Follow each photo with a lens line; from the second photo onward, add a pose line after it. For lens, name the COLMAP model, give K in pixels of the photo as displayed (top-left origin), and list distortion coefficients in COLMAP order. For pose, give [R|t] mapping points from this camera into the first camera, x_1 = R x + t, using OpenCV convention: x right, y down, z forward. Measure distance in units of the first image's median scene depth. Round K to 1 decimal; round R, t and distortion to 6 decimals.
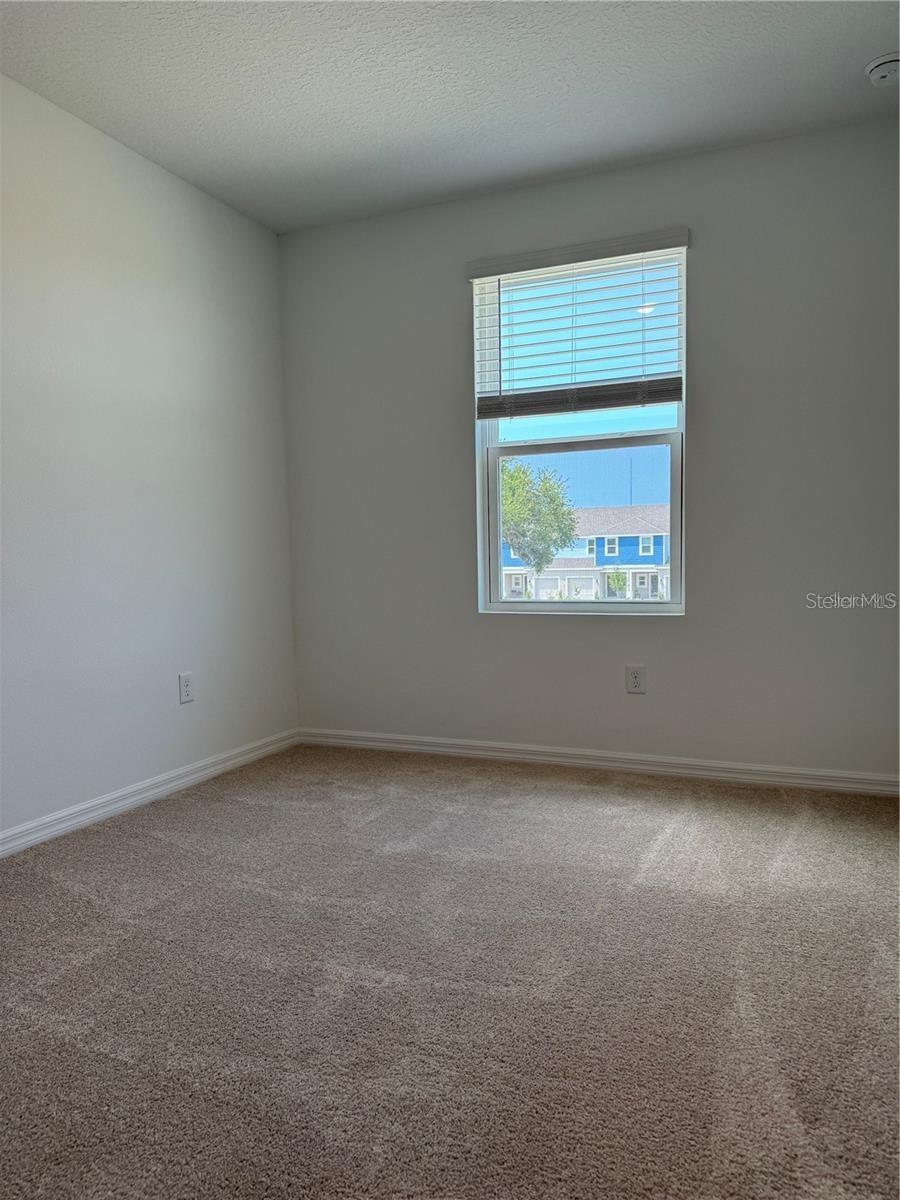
lens RADIAL K [[838.9, 0, 450.0], [0, 838.9, 600.0], [0, 0, 1]] dist [0.108066, -0.156633]
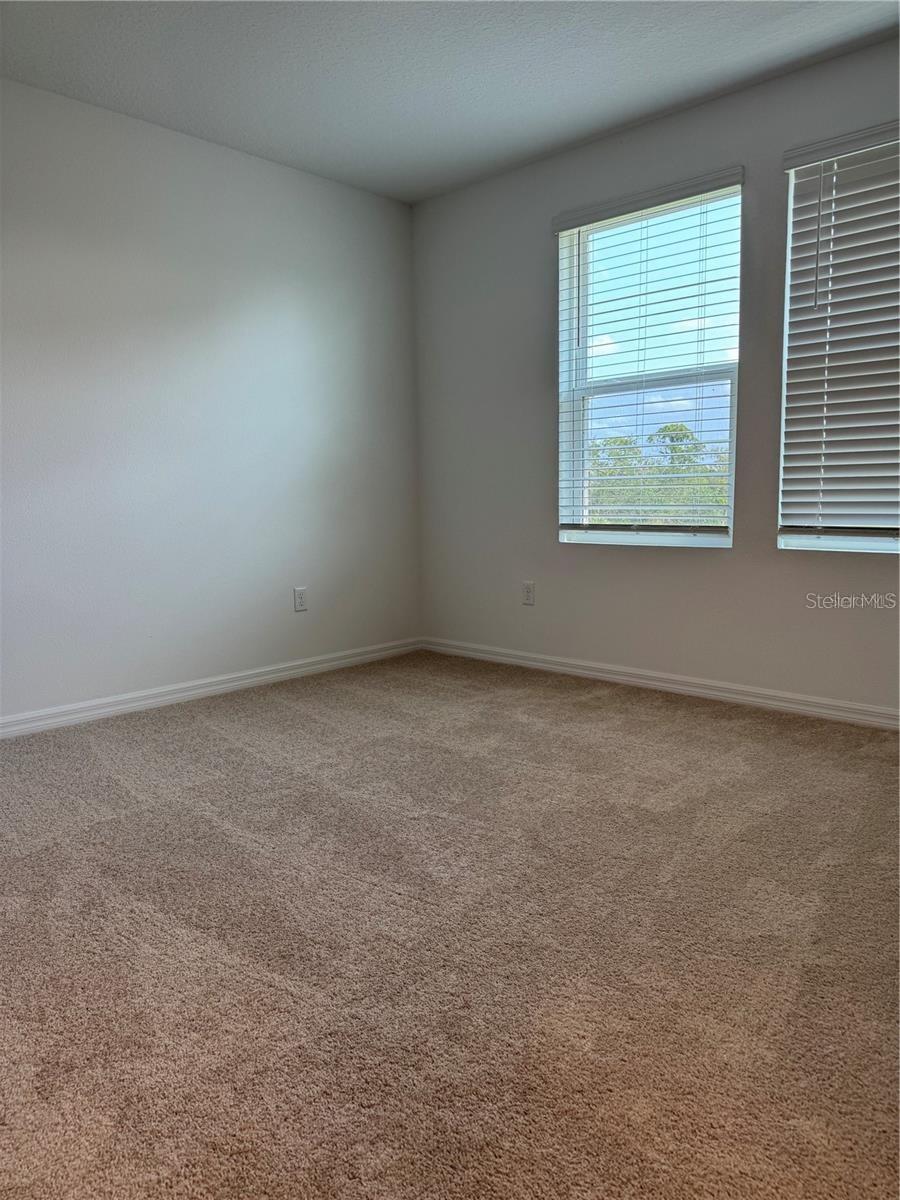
lens RADIAL K [[838.9, 0, 450.0], [0, 838.9, 600.0], [0, 0, 1]] dist [0.108066, -0.156633]
pose [[0.942838, 0.038224, -0.331051, 0.278341], [-0.011018, 0.996432, 0.083673, -0.003089], [0.333068, -0.075243, 0.939896, -0.097151]]
